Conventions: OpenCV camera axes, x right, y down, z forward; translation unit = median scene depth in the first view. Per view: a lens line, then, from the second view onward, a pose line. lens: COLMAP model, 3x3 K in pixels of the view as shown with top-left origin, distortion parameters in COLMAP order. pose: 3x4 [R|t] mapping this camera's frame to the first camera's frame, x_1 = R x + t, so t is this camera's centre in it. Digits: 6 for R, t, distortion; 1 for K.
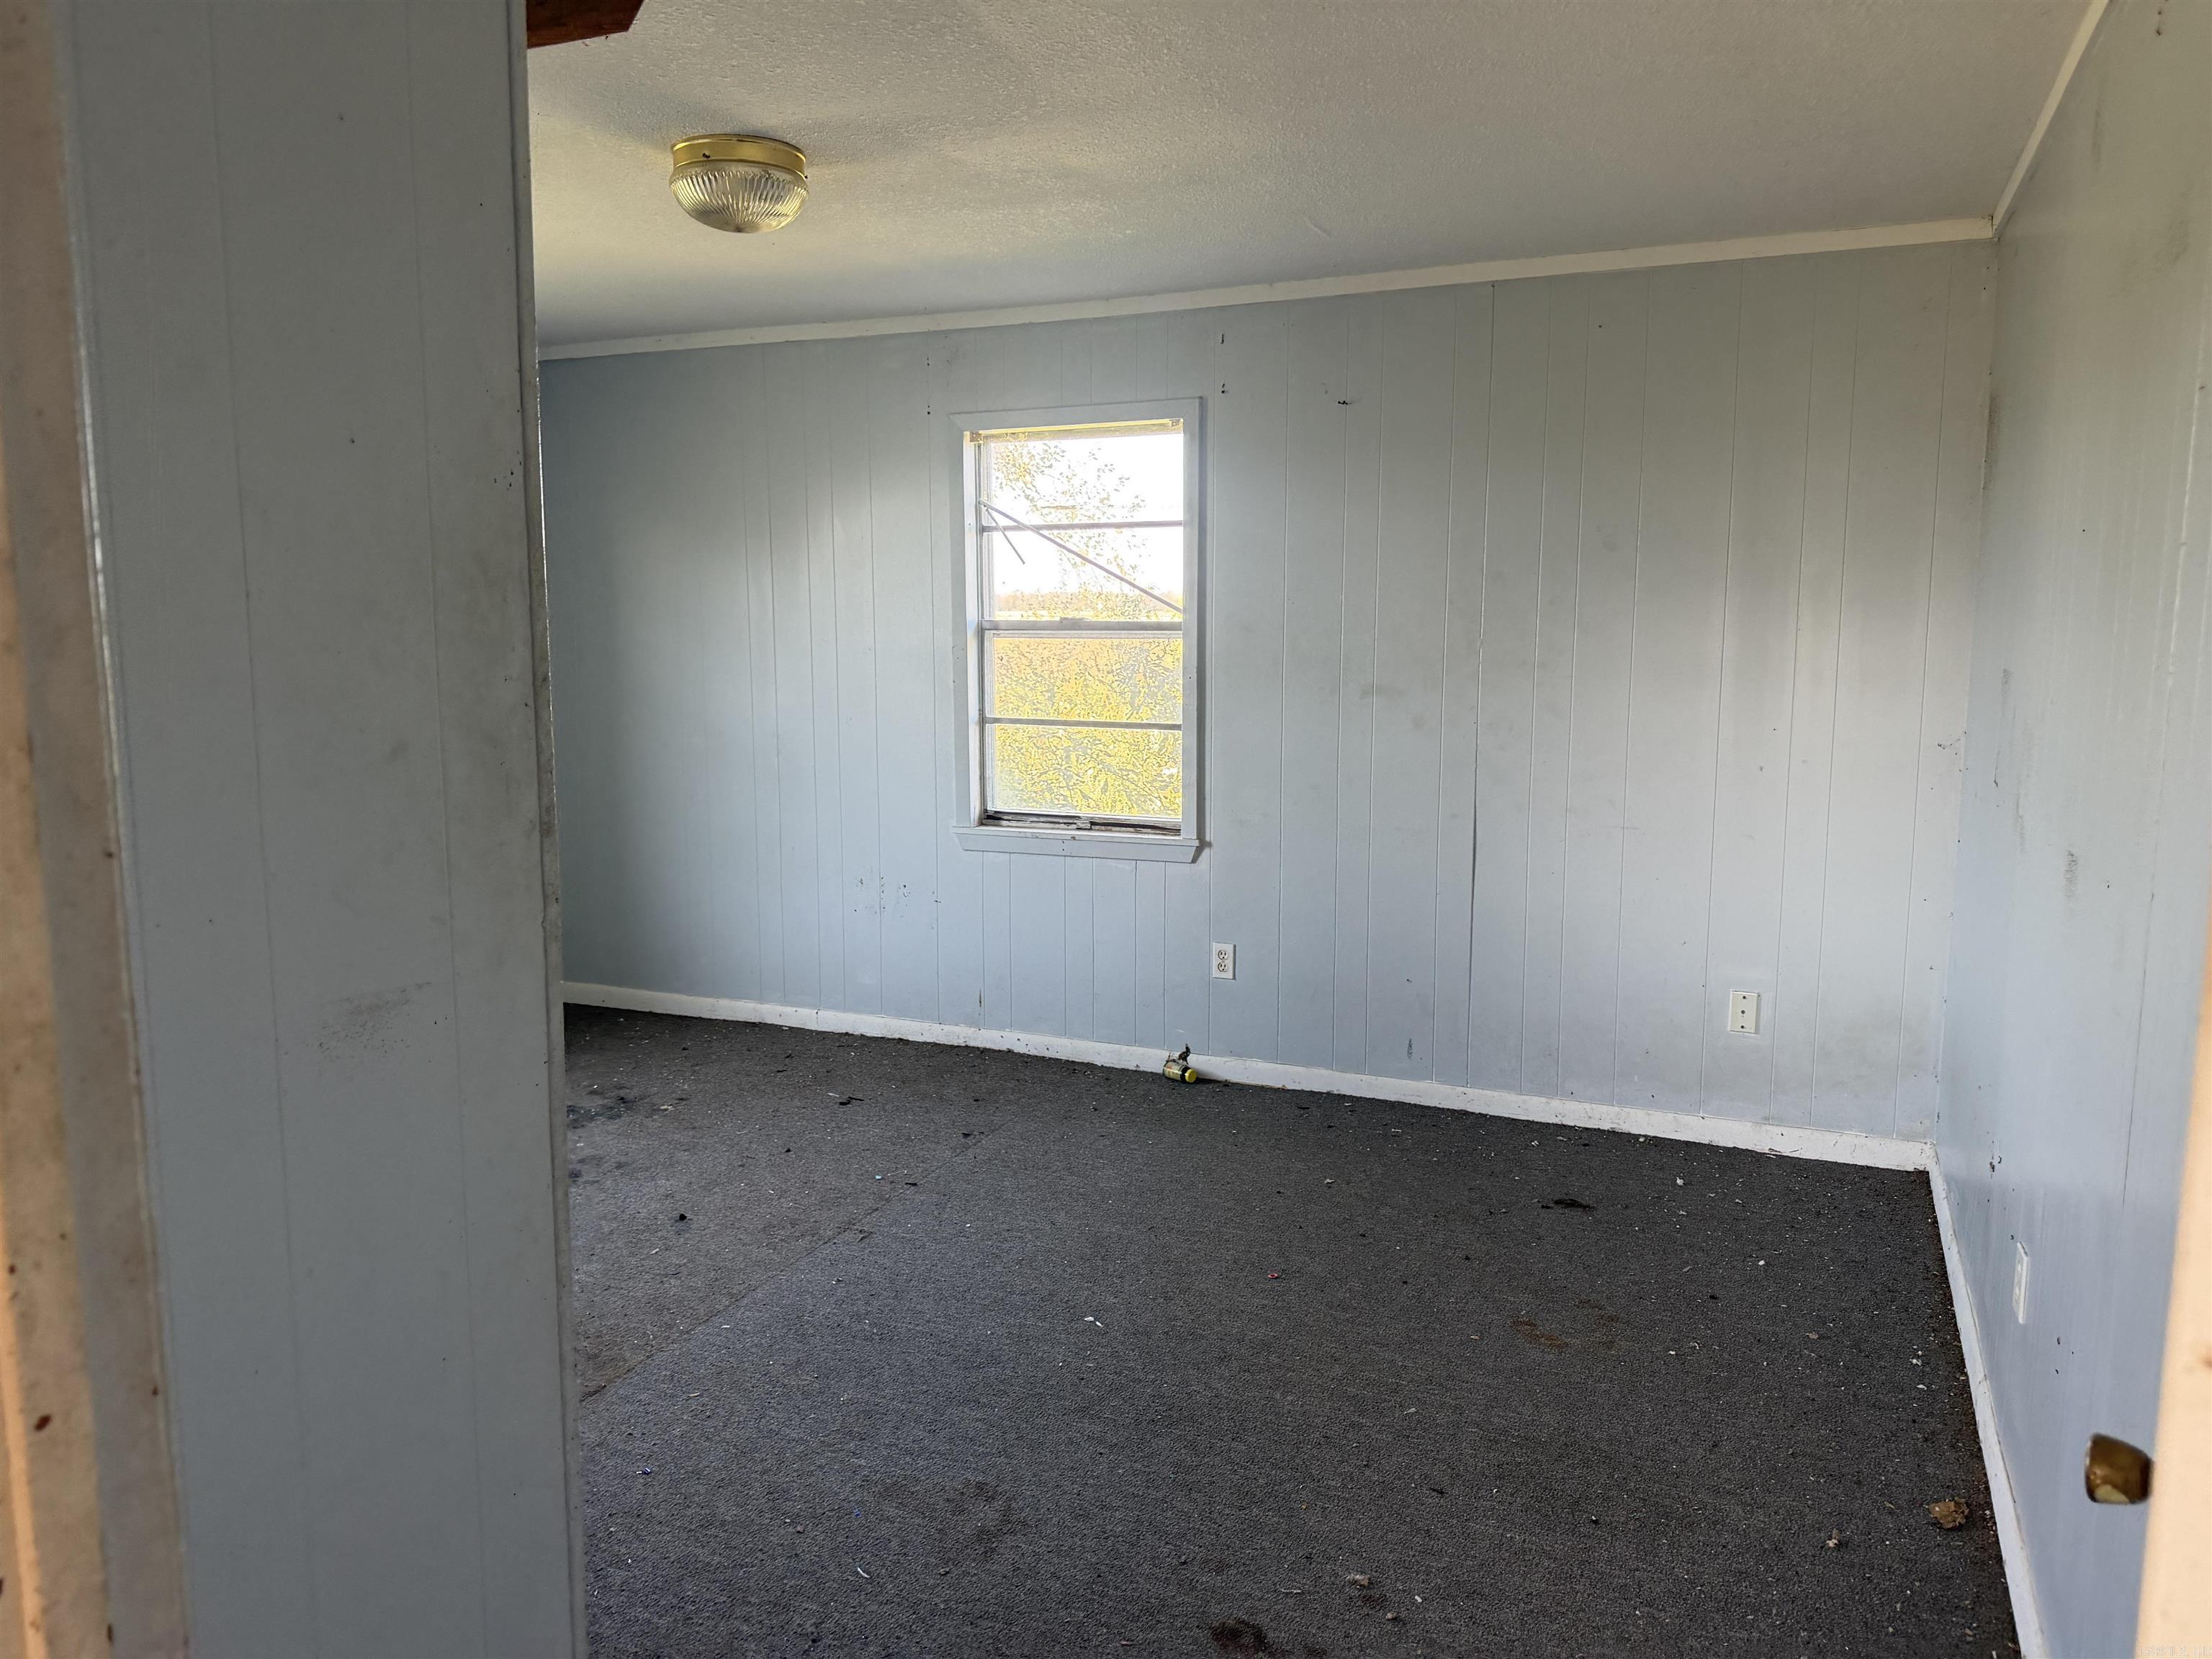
lens RADIAL K [[1548.5, 0, 1104.3], [0, 1548.5, 821.5], [0, 0, 1]] dist [0.062799, -0.076851]
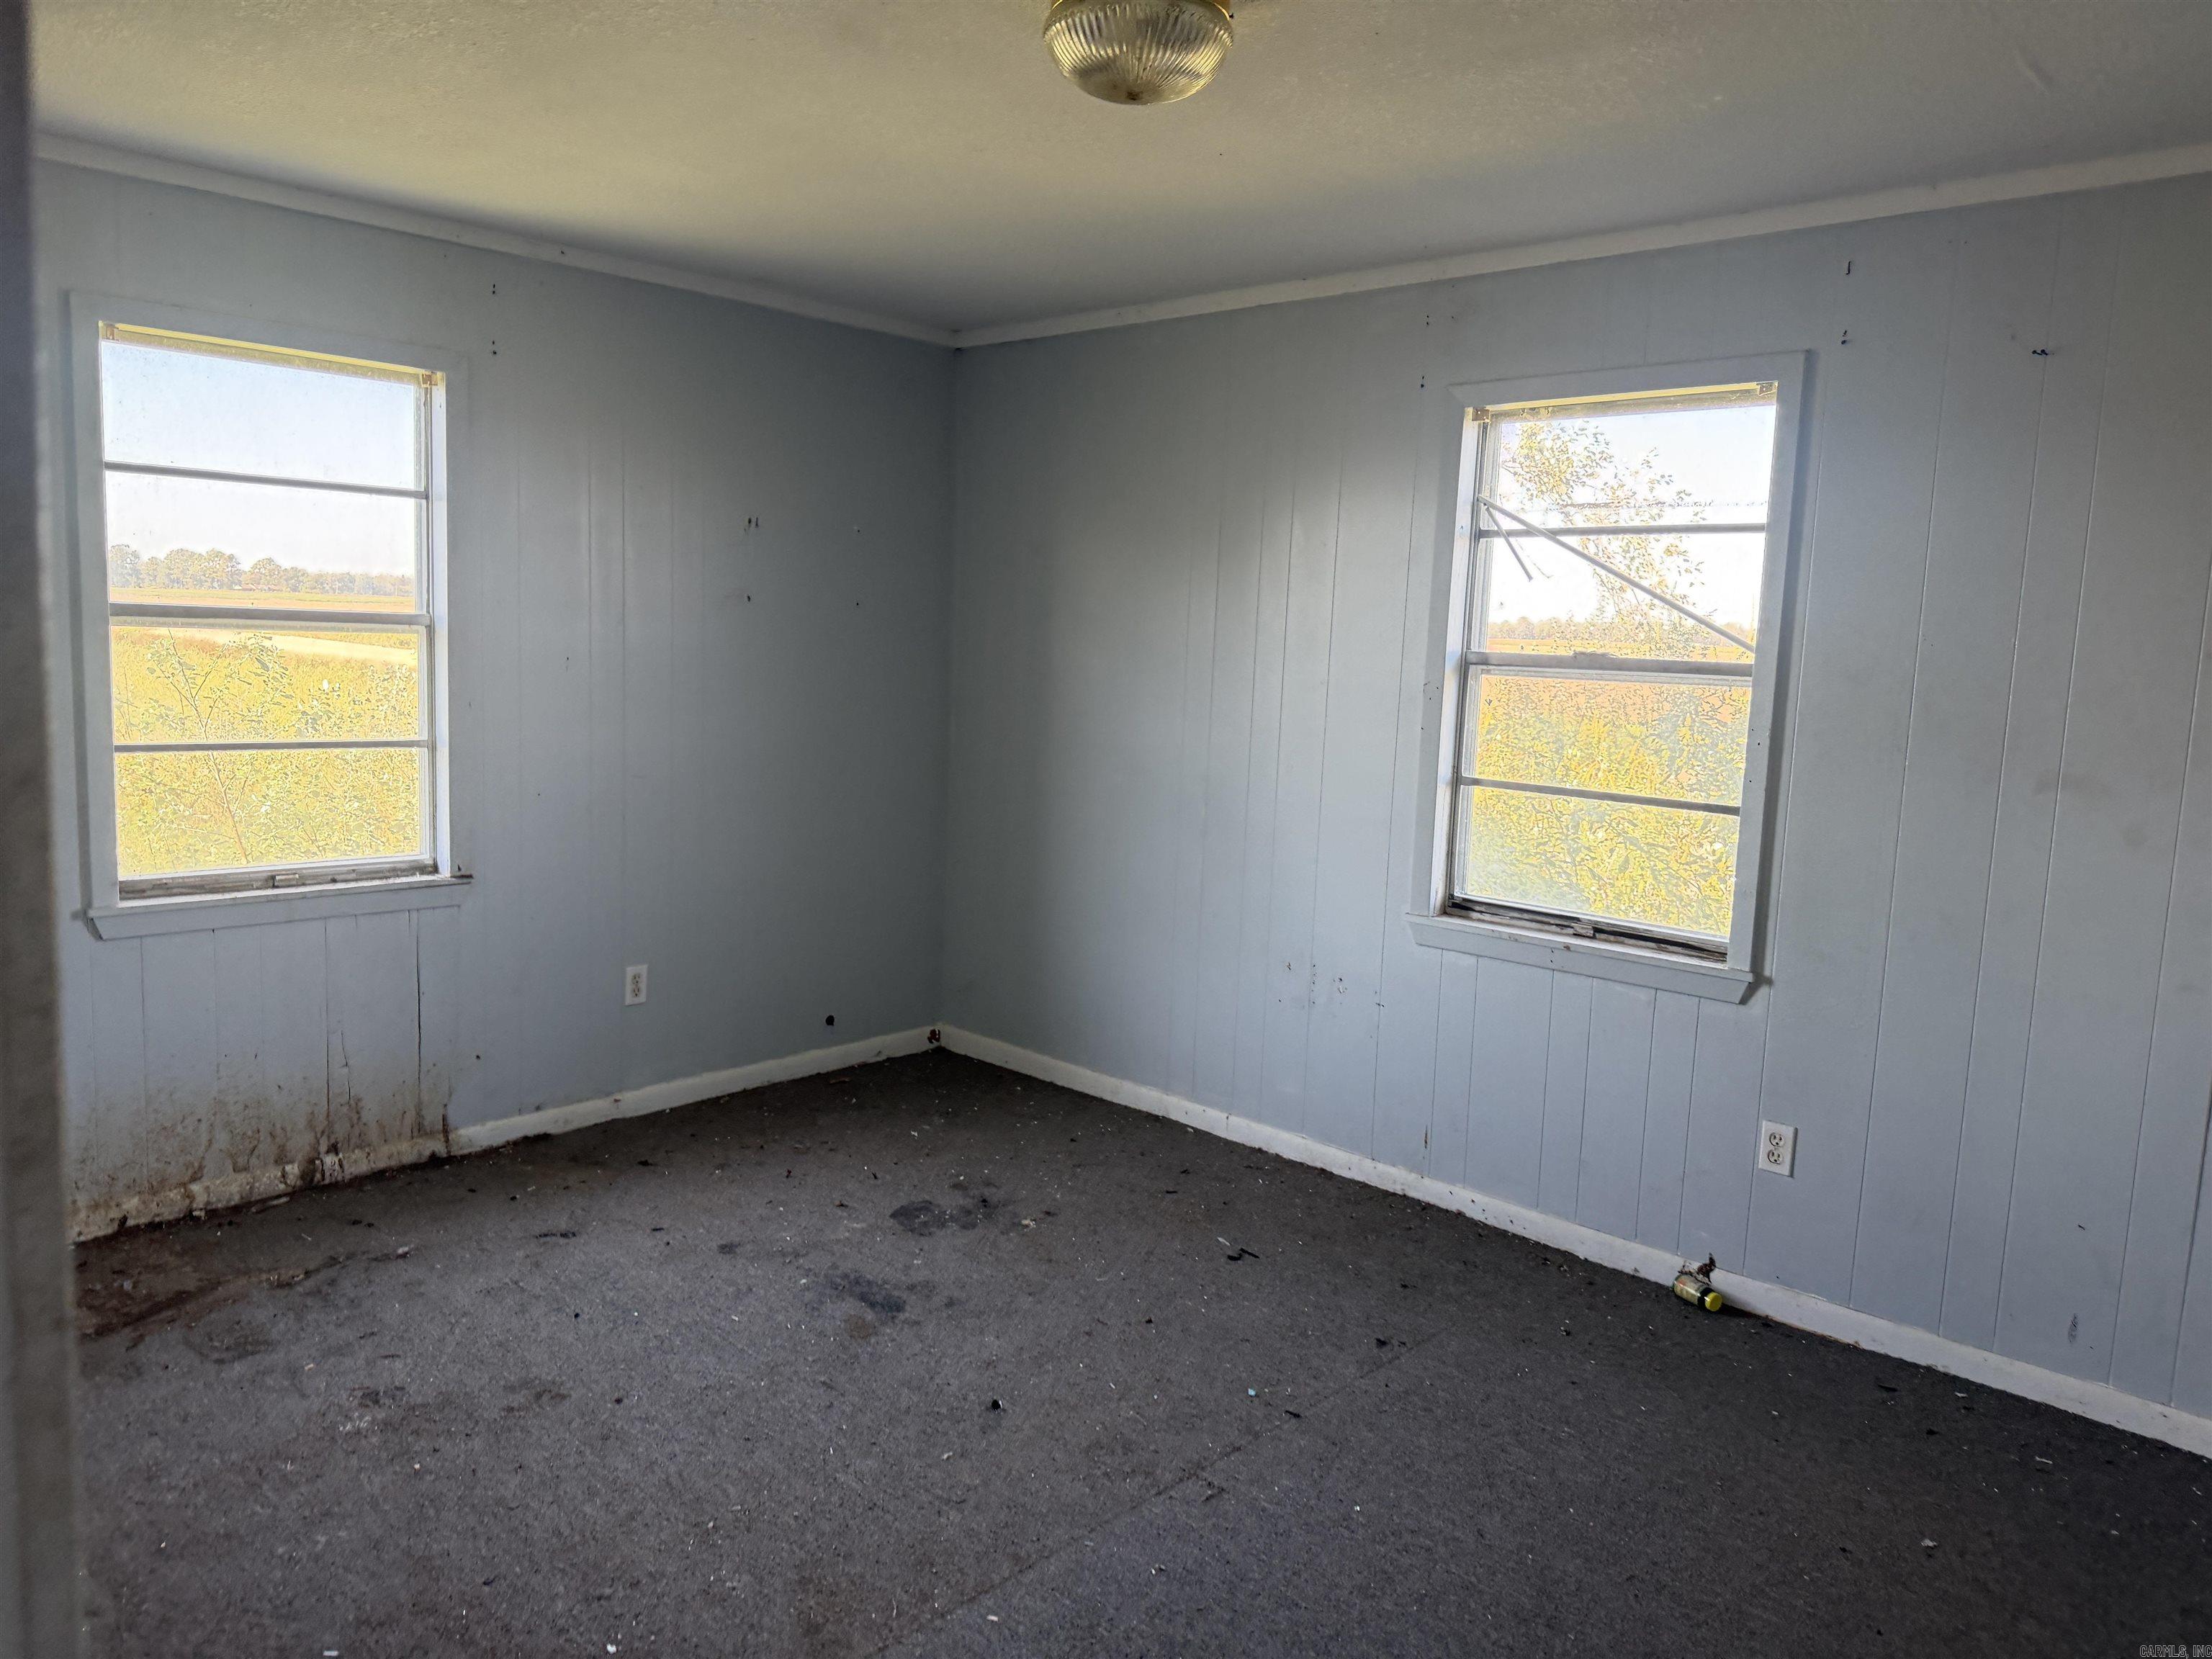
lens RADIAL K [[1548.5, 0, 1090.8], [0, 1548.5, 827.0], [0, 0, 1]] dist [0.062799, -0.076851]
pose [[0.941066, 0.078735, -0.328932, 0.006052], [-0.081716, 0.996644, 0.004776, -0.032803], [0.328204, 0.022384, 0.944342, 0.221634]]
